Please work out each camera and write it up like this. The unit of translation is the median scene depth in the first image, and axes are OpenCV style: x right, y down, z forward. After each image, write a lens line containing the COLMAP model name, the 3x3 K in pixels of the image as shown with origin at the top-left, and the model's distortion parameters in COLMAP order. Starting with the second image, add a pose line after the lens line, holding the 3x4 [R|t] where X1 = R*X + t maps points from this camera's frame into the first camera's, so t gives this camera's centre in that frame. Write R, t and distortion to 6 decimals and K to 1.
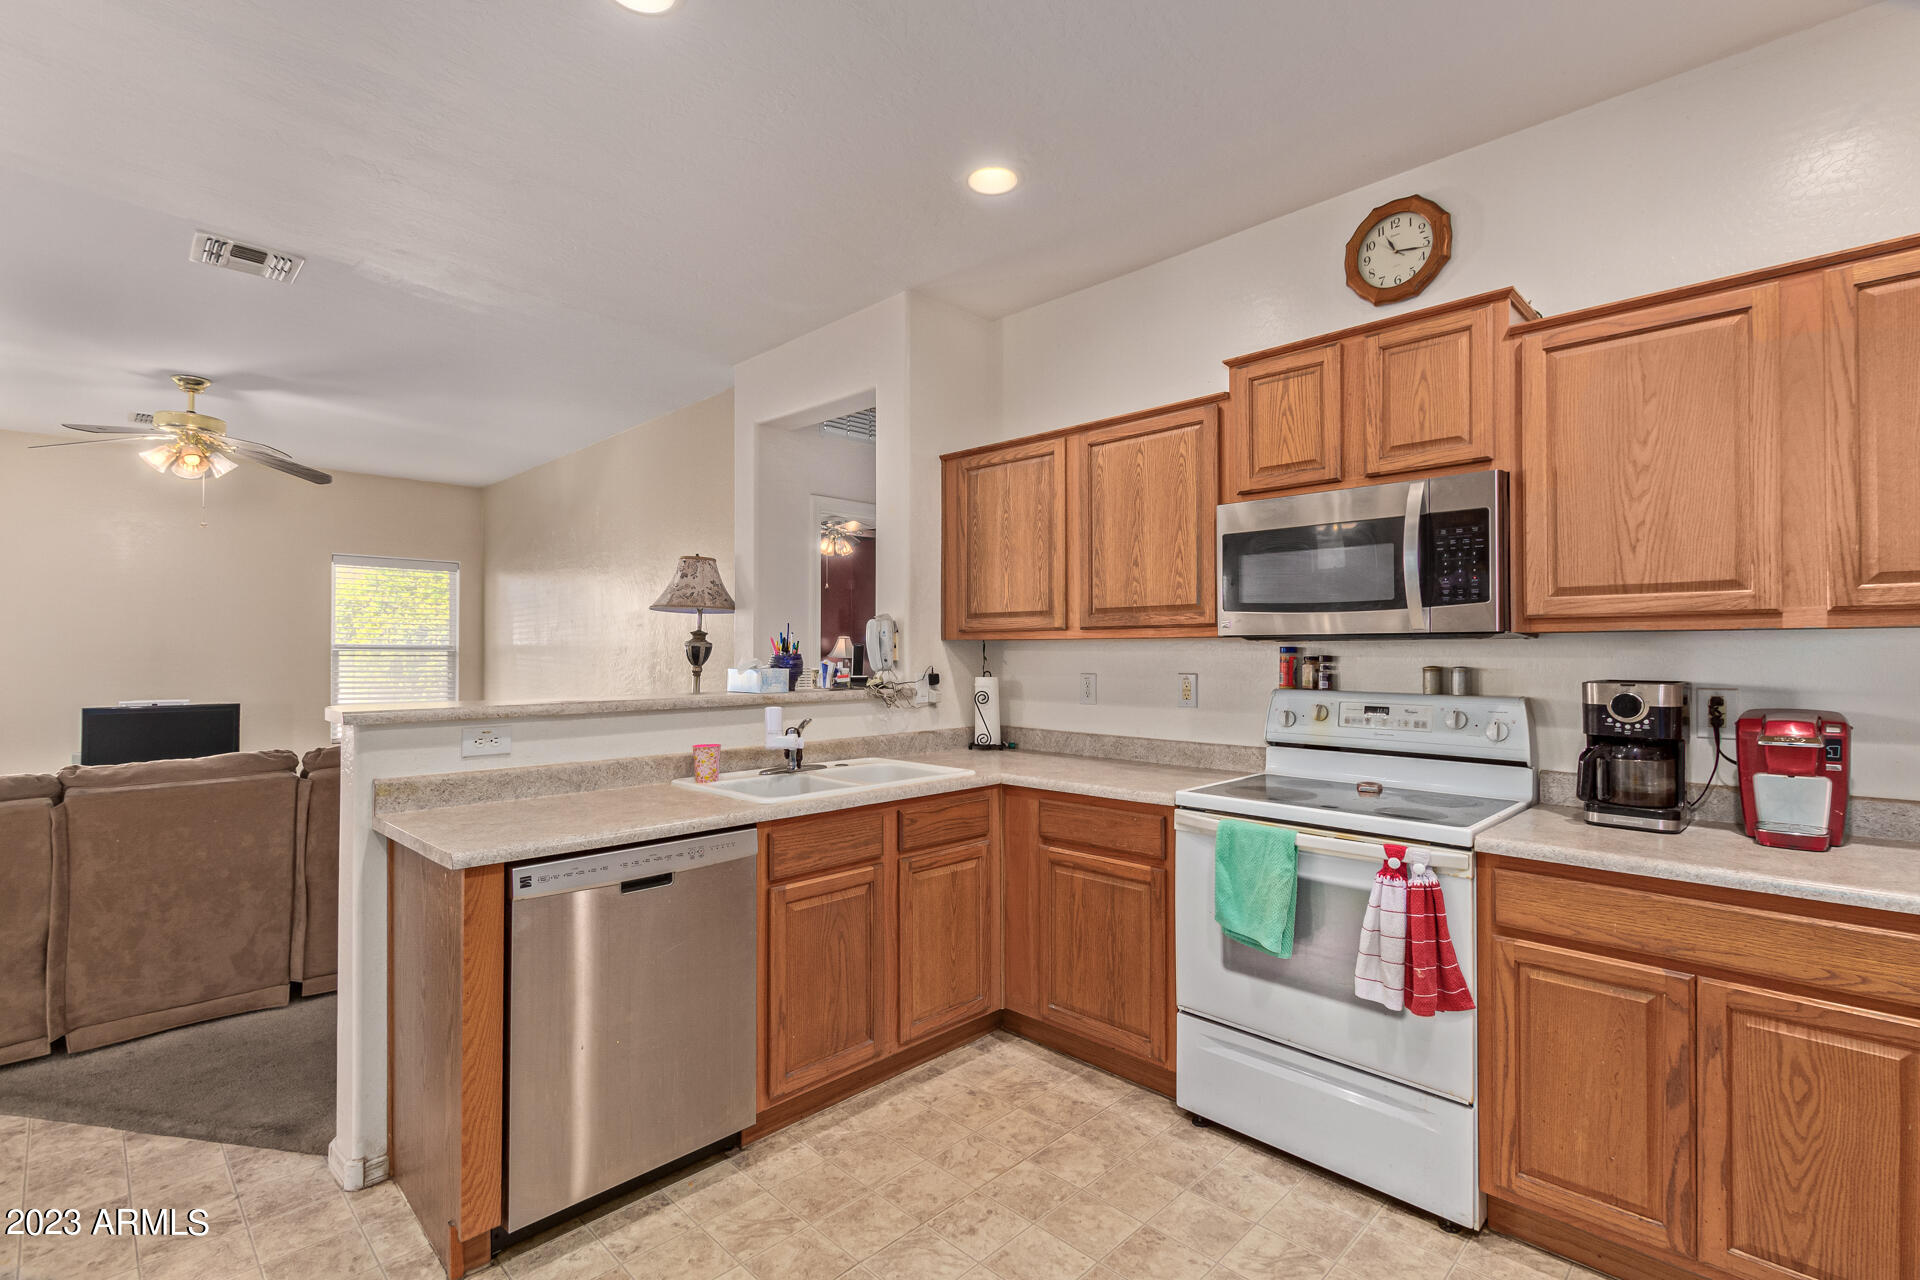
lens RADIAL K [[890.1, 0, 945.2], [0, 890.1, 636.4], [0, 0, 1]] dist [-0.002960, 0.000064]
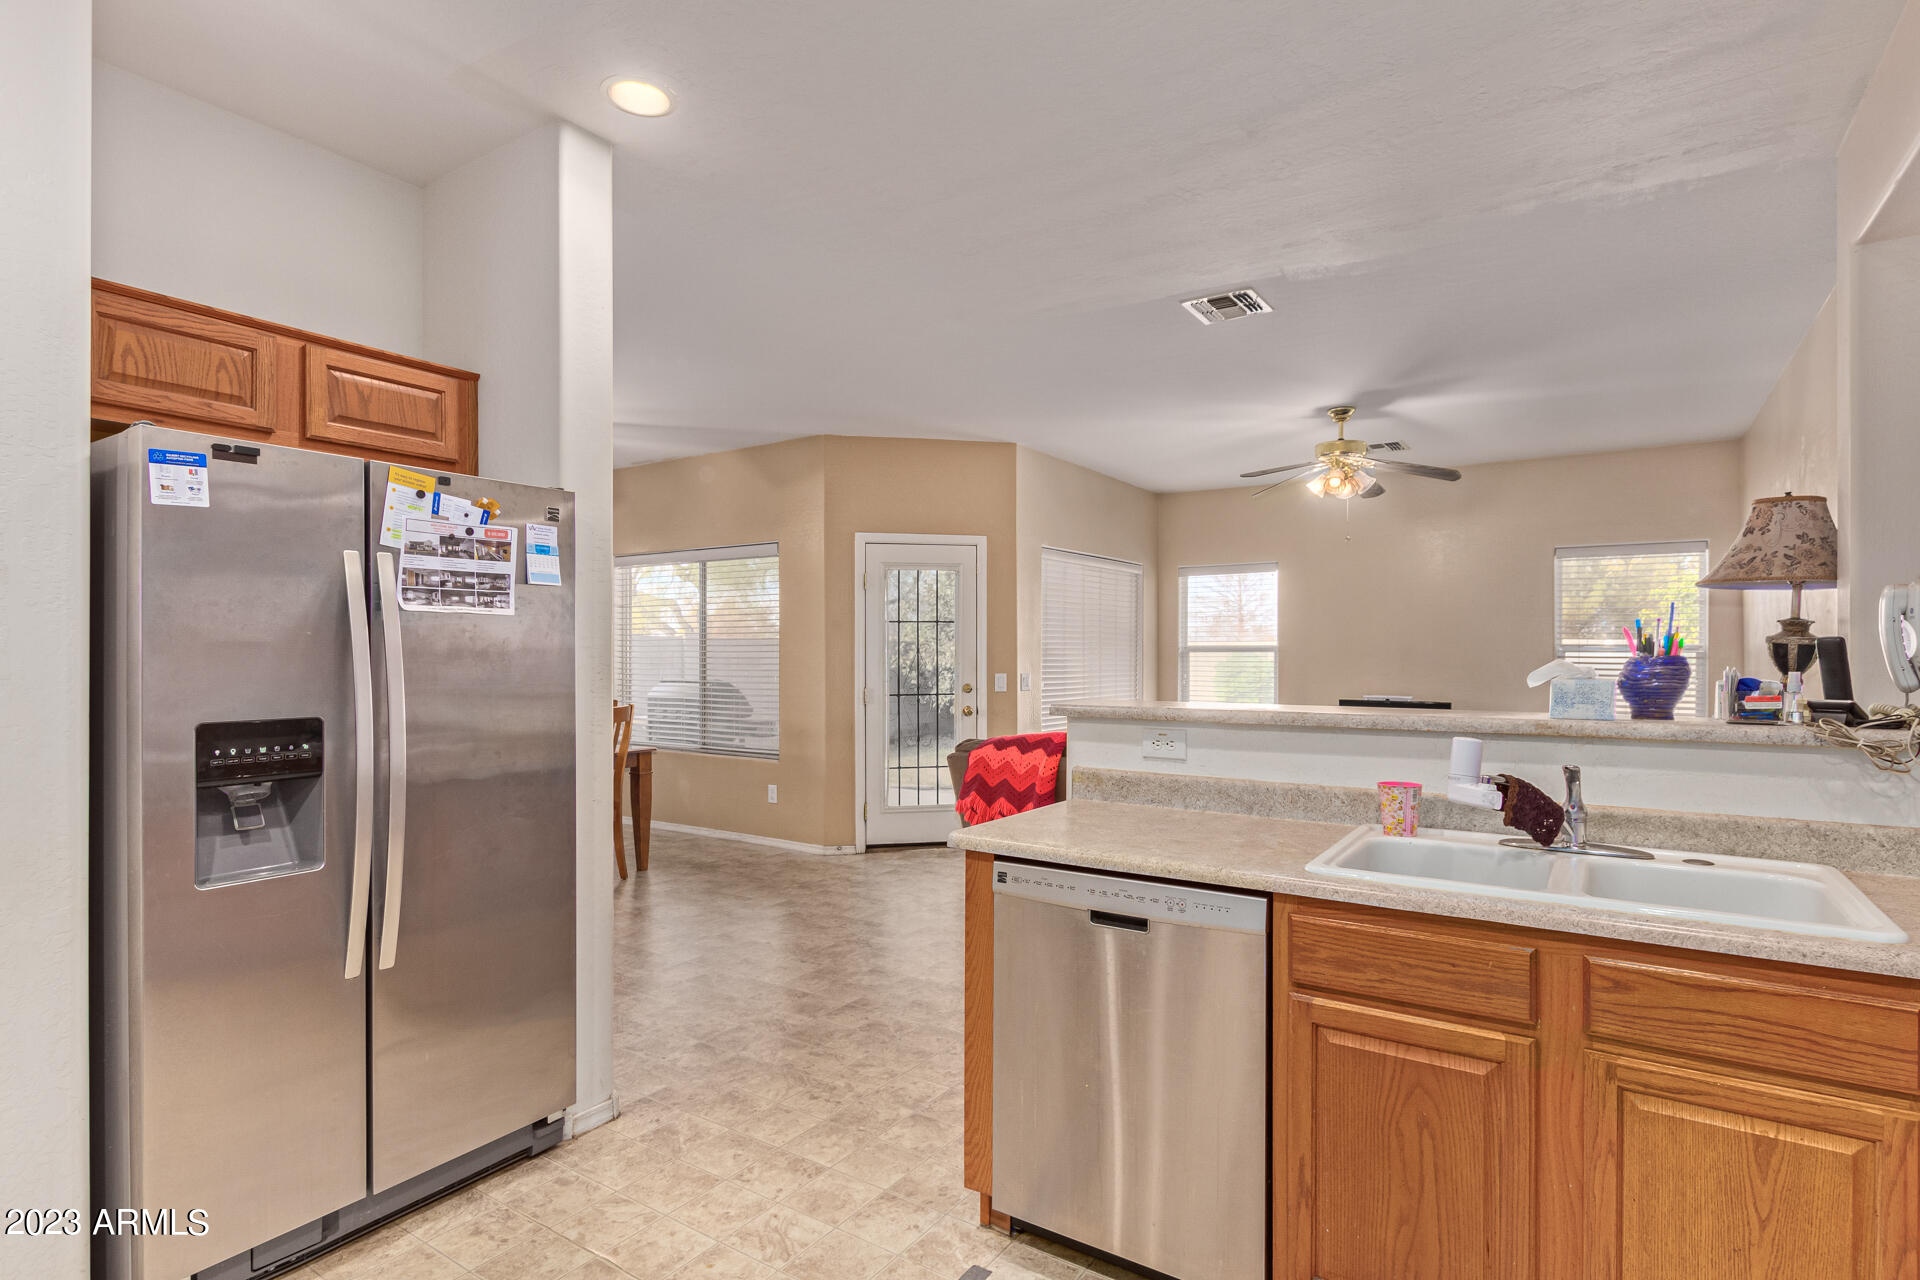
lens RADIAL K [[946.8, 0, 962.0], [0, 946.8, 649.2], [0, 0, 1]] dist [-0.002390, -0.000924]
pose [[0.199605, -0.004447, -0.979866, 0.427158], [0.016235, 0.999867, -0.001230, 0.011510], [0.979742, -0.015662, 0.199651, 0.545342]]
